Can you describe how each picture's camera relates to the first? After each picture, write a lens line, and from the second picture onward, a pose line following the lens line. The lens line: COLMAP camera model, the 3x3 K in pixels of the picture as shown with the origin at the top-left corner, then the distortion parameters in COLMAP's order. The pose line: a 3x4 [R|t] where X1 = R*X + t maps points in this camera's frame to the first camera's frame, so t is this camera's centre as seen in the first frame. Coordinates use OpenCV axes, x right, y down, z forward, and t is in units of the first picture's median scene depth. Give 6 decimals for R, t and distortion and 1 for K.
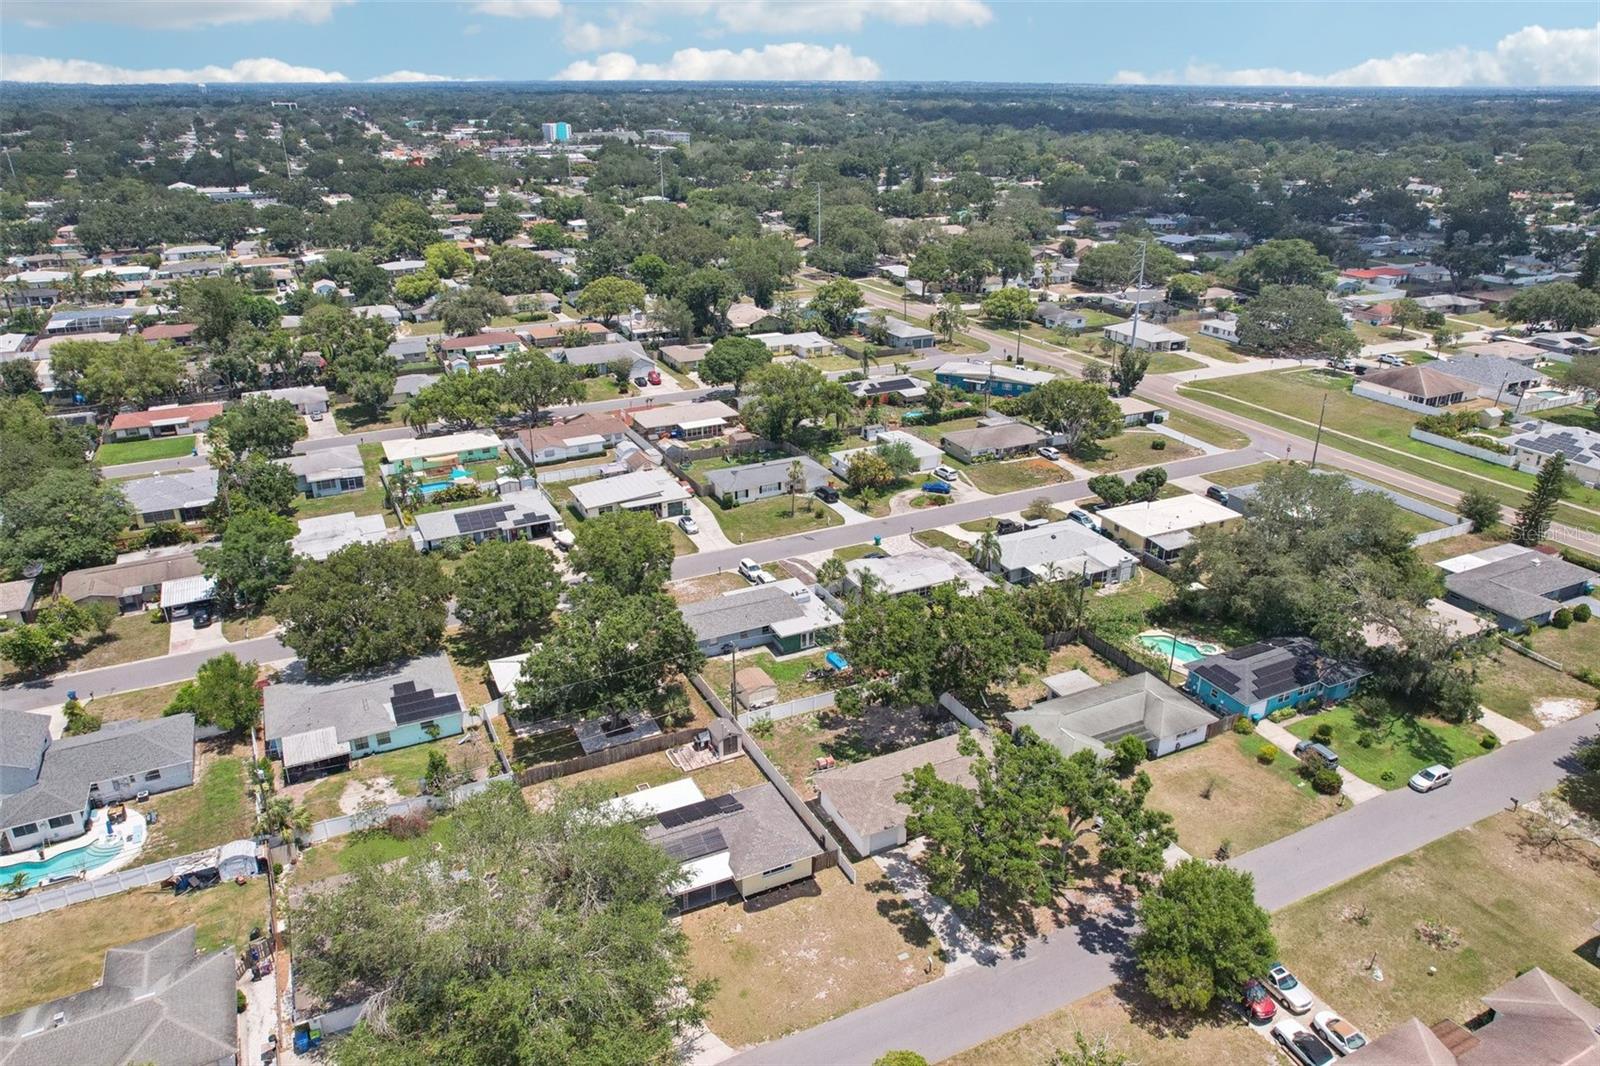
lens RADIAL K [[1077.1, 0, 800.0], [0, 1077.1, 533.0], [0, 0, 1]] dist [-0.059900, 0.059076]
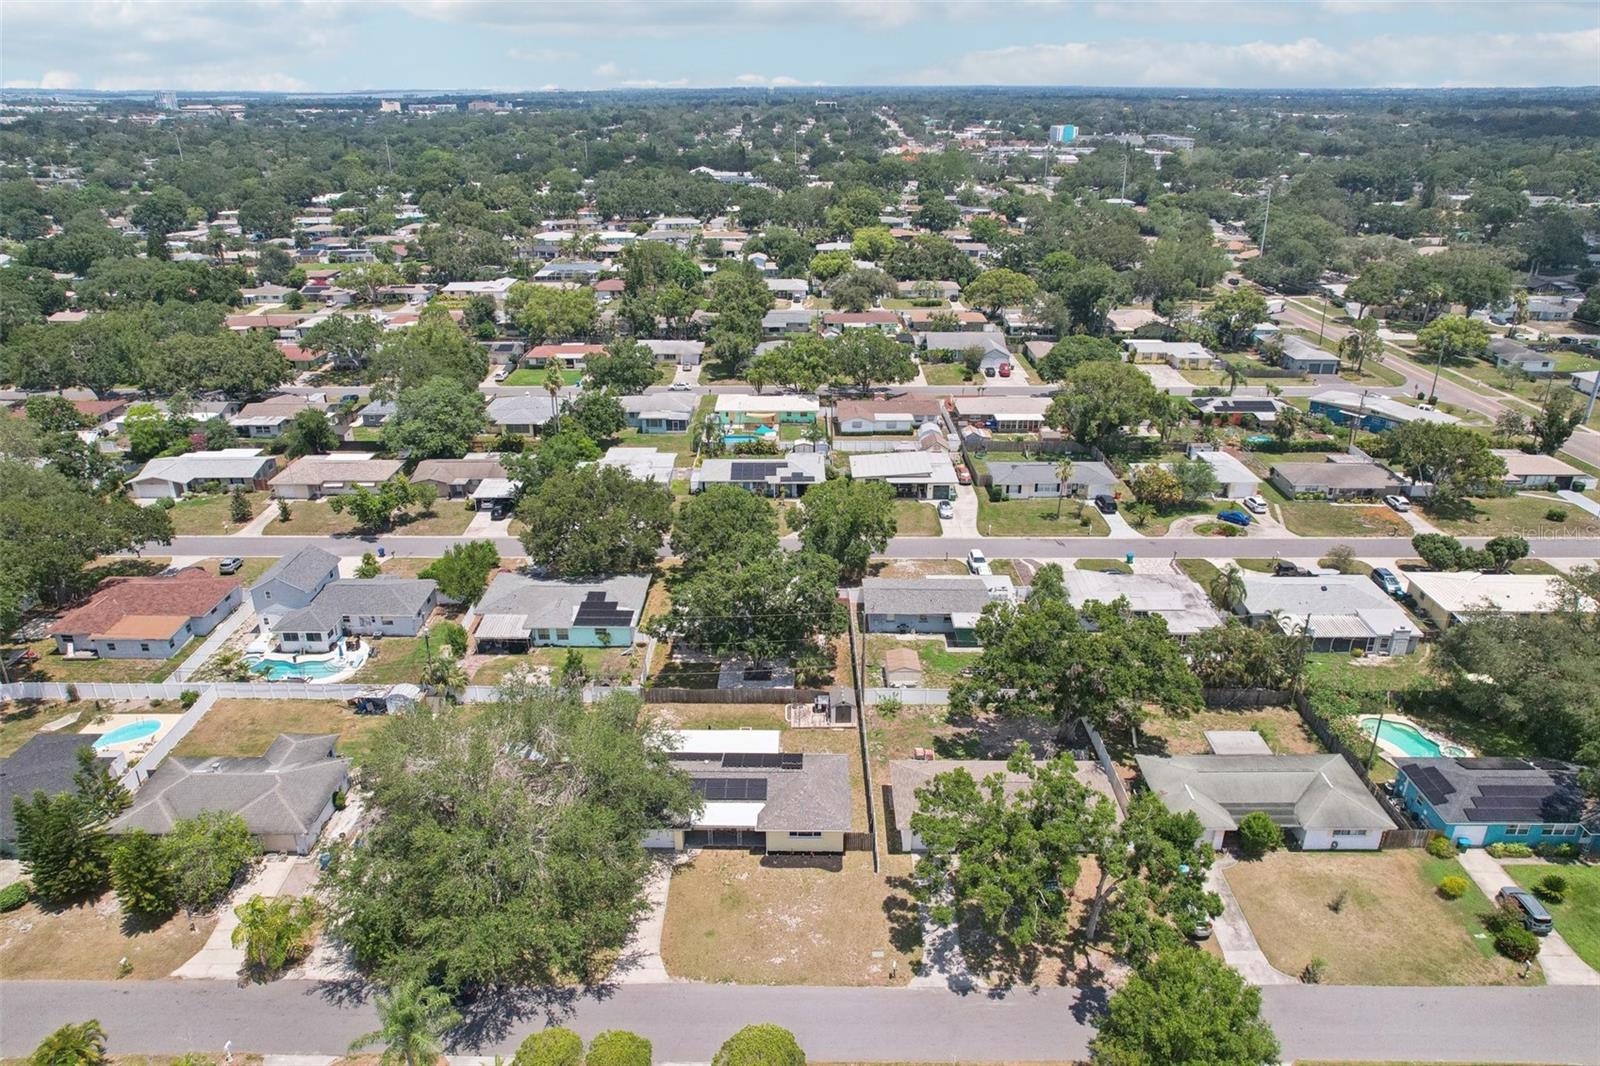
lens RADIAL K [[1077.1, 0, 800.0], [0, 1077.1, 533.0], [0, 0, 1]] dist [-0.059900, 0.059076]
pose [[0.894540, 0.172104, -0.412526, 0.190971], [-0.174043, 0.984178, 0.033192, 0.004377], [0.411711, 0.042106, 0.910341, 0.047698]]
